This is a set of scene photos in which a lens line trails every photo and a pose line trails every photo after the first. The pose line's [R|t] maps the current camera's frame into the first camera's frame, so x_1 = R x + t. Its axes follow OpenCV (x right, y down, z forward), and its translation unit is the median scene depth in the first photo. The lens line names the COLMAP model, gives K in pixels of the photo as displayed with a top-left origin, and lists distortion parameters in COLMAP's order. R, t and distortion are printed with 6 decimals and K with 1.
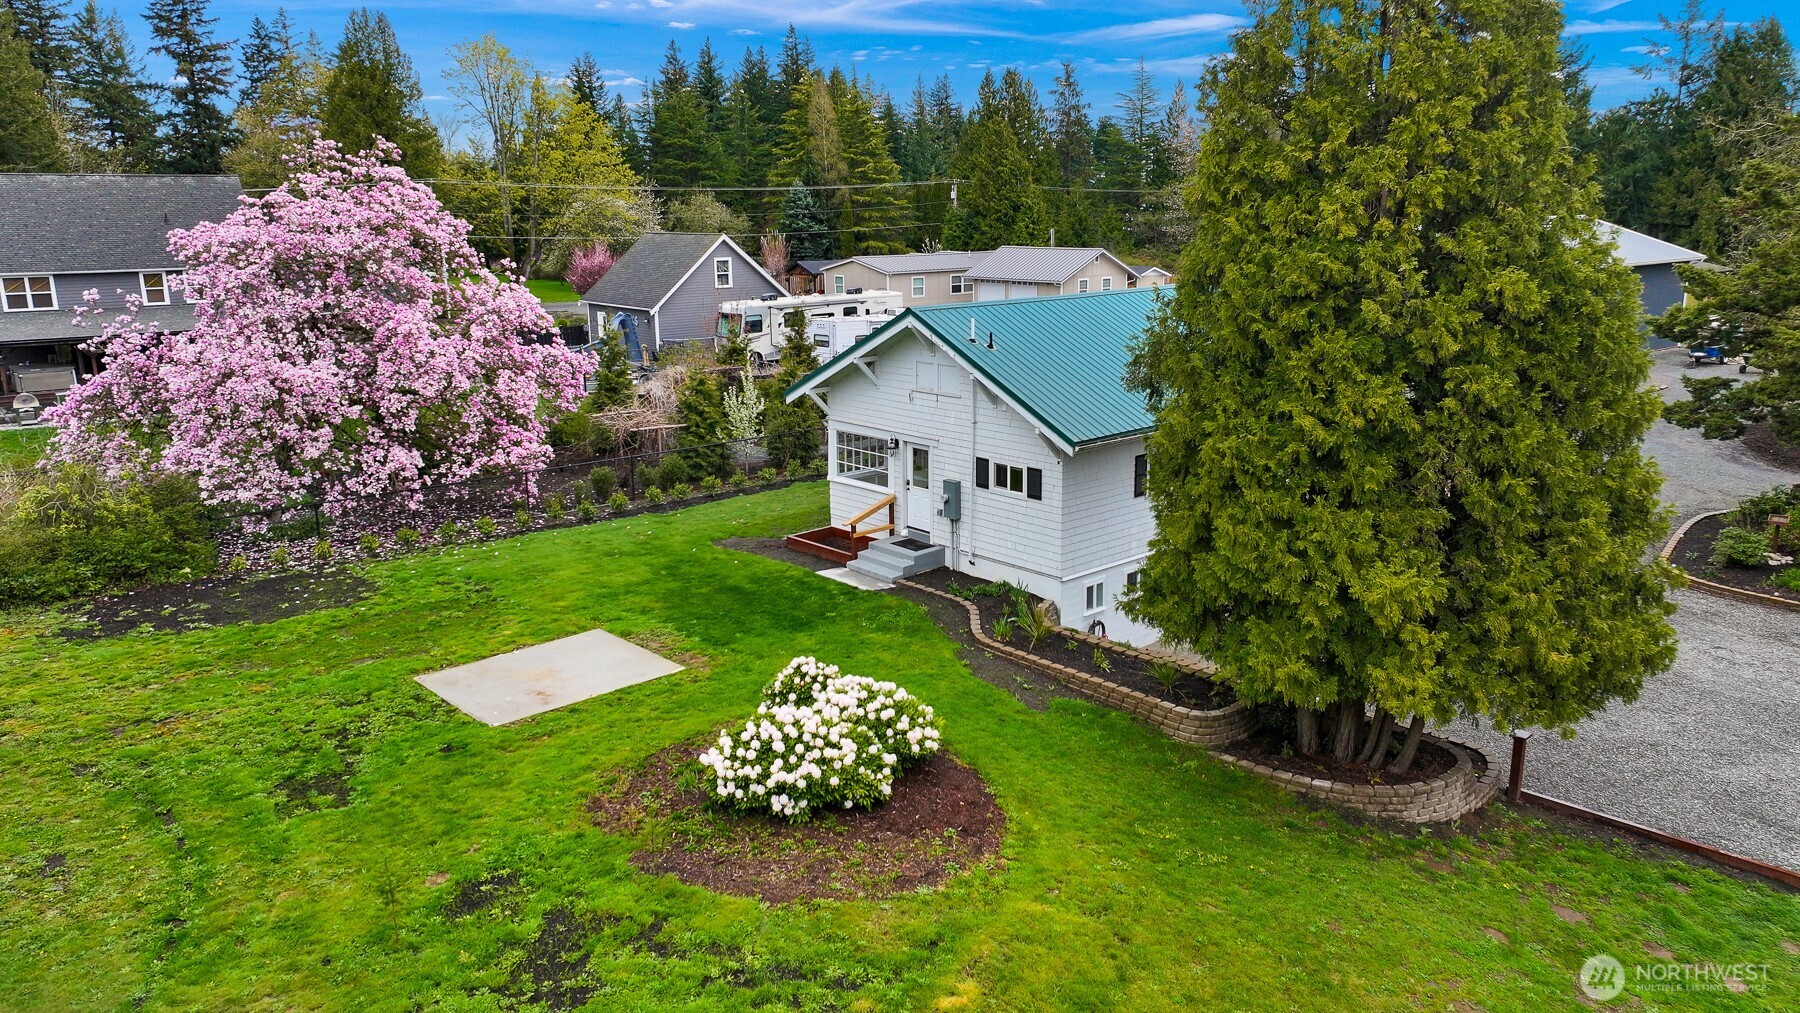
lens RADIAL K [[1245.6, 0, 900.6], [0, 1245.6, 517.2], [0, 0, 1]] dist [0.007508, 0.002966]
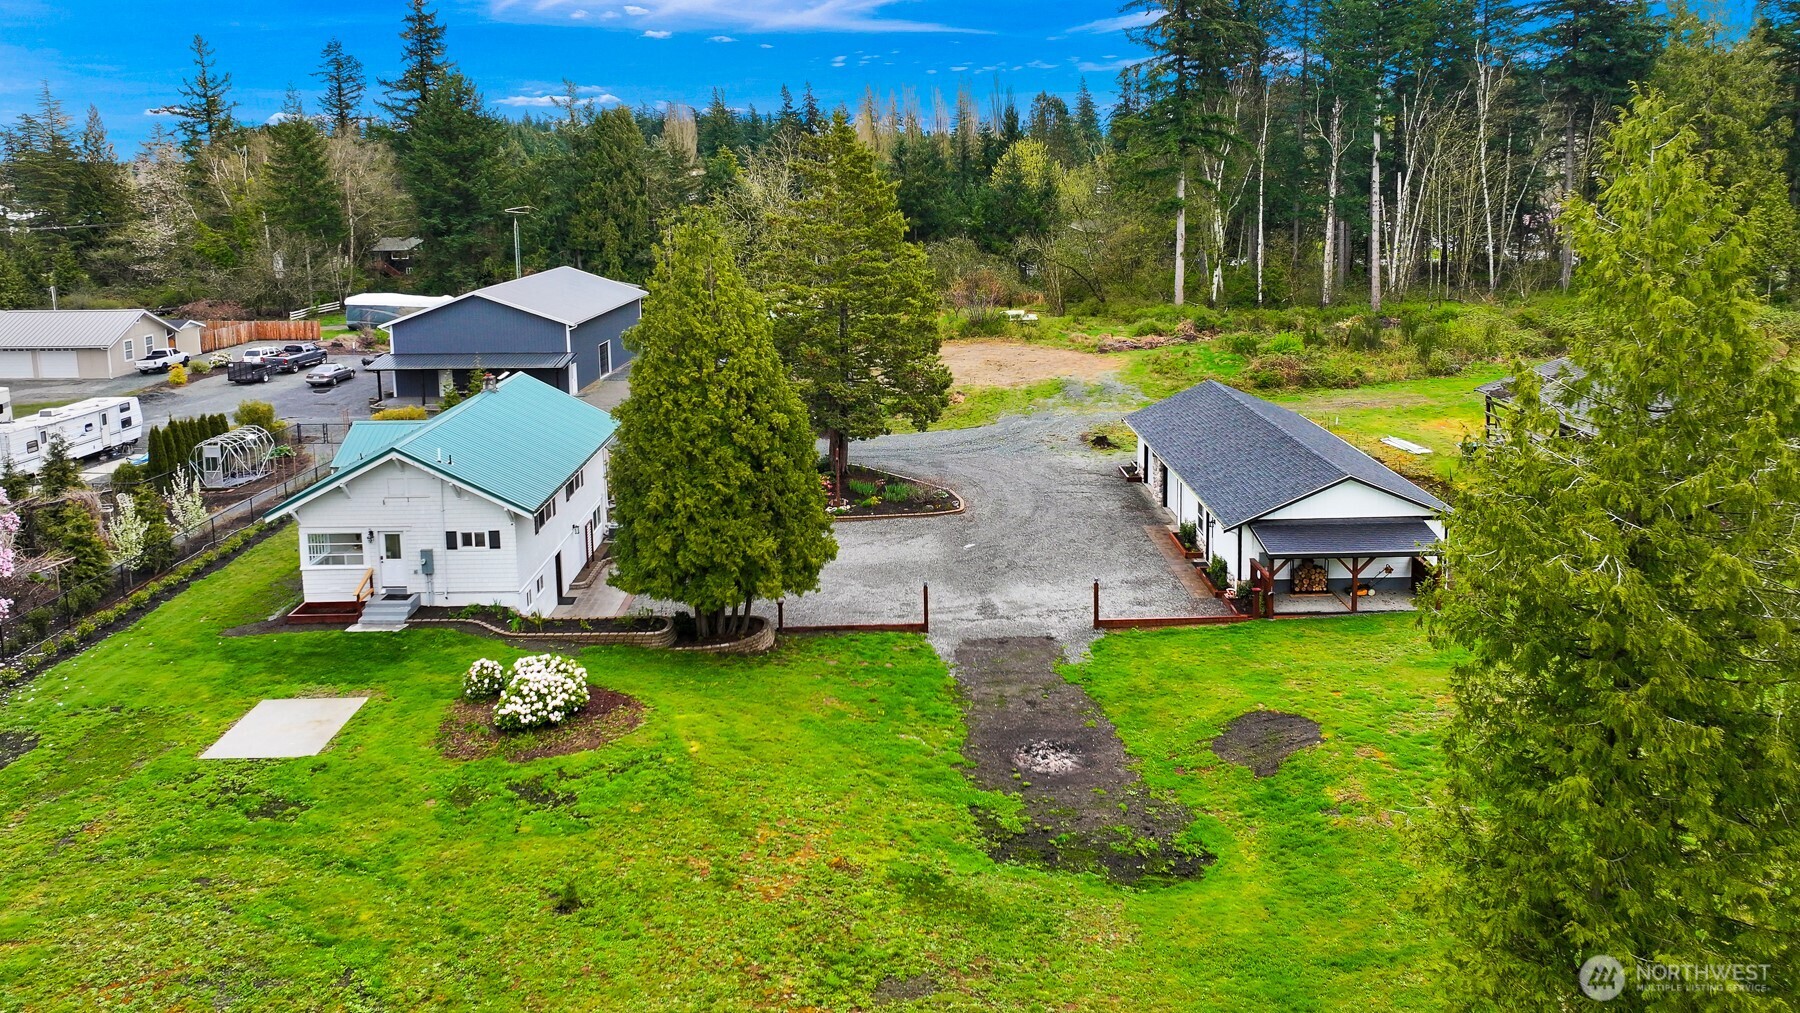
lens RADIAL K [[1245.6, 0, 900.6], [0, 1245.6, 517.2], [0, 0, 1]] dist [0.007508, 0.002966]
pose [[0.665659, -0.200620, 0.718783, -1.064828], [0.188261, 0.977178, 0.098393, -0.173867], [-0.722119, 0.069823, 0.688237, -0.794179]]
